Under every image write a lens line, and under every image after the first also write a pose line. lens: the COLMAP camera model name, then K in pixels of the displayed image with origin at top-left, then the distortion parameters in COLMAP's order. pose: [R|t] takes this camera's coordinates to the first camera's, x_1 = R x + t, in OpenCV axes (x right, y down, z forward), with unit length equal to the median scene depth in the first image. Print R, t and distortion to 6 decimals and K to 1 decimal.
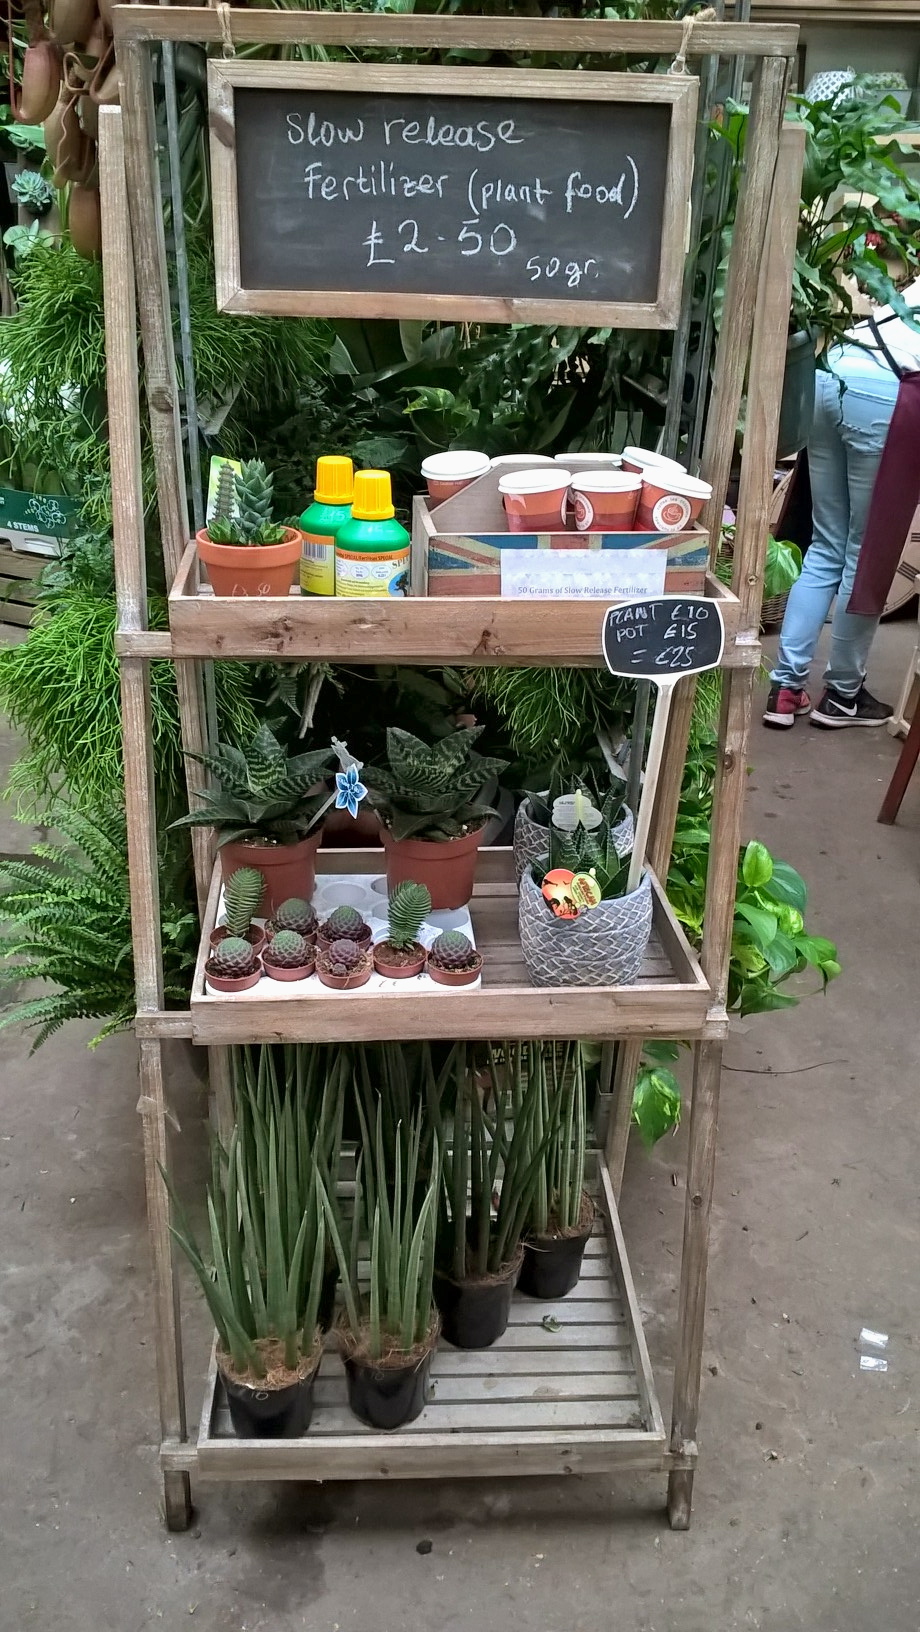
lens RADIAL K [[1295.6, 0, 456.2], [0, 1295.6, 809.5], [0, 0, 1]] dist [0.105897, -0.178157]
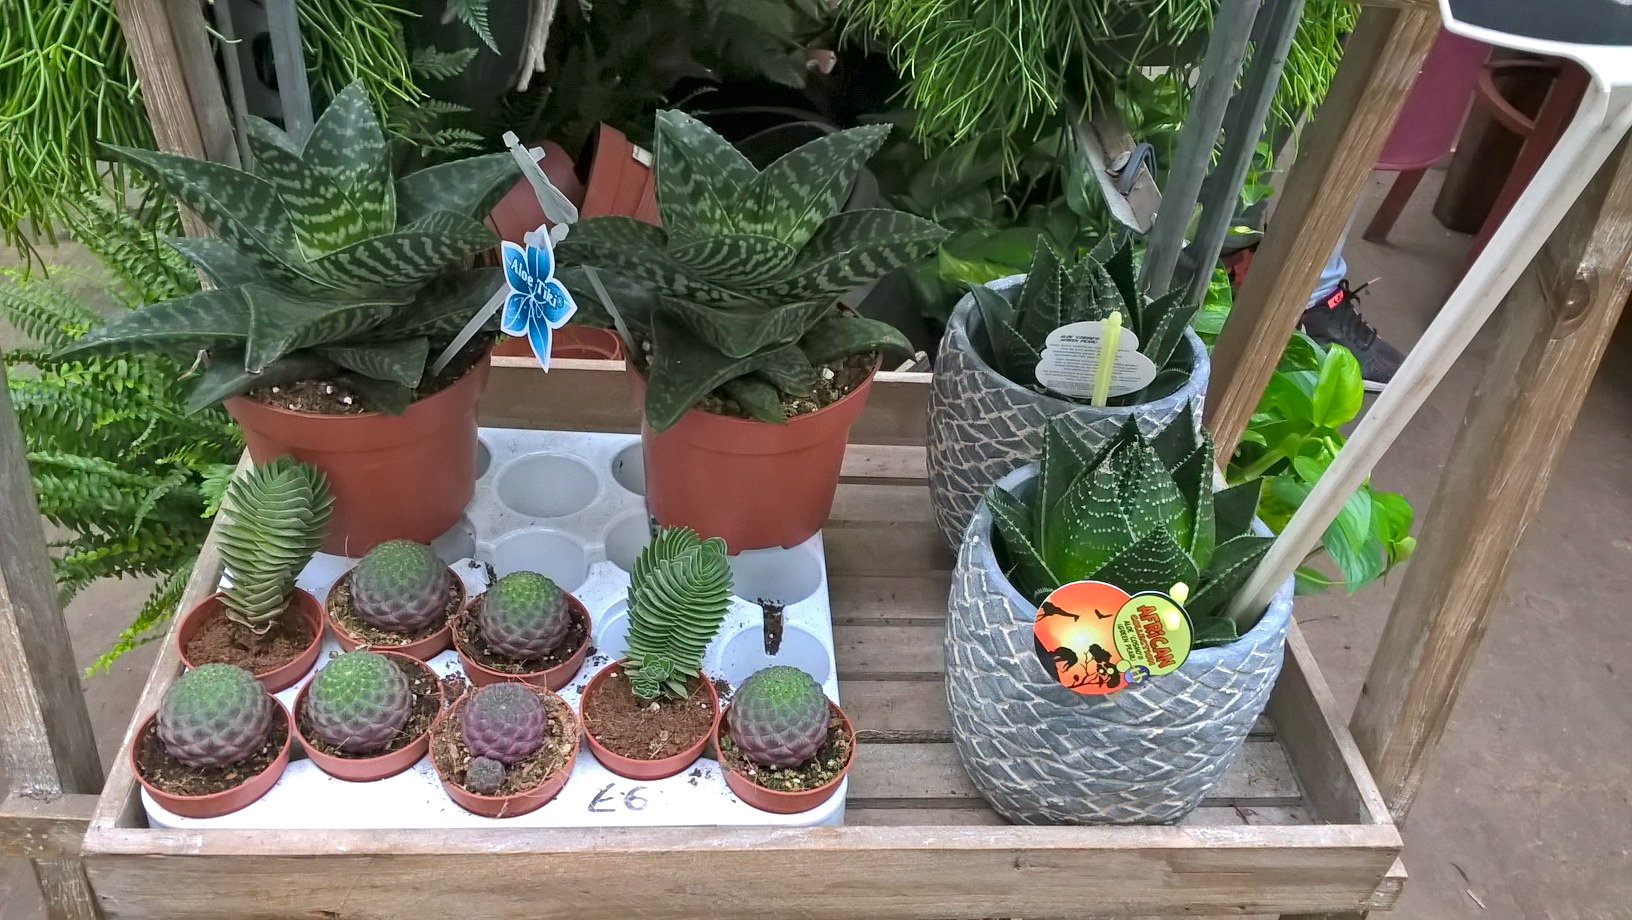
lens RADIAL K [[1295.6, 0, 824.0], [0, 1295.6, 465.2], [0, 0, 1]] dist [0.105897, -0.178157]
pose [[0.997366, 0.060736, 0.039643, -0.010214], [-0.068594, 0.967475, 0.243491, -0.064168], [-0.023565, -0.245569, 0.969093, 0.617410]]
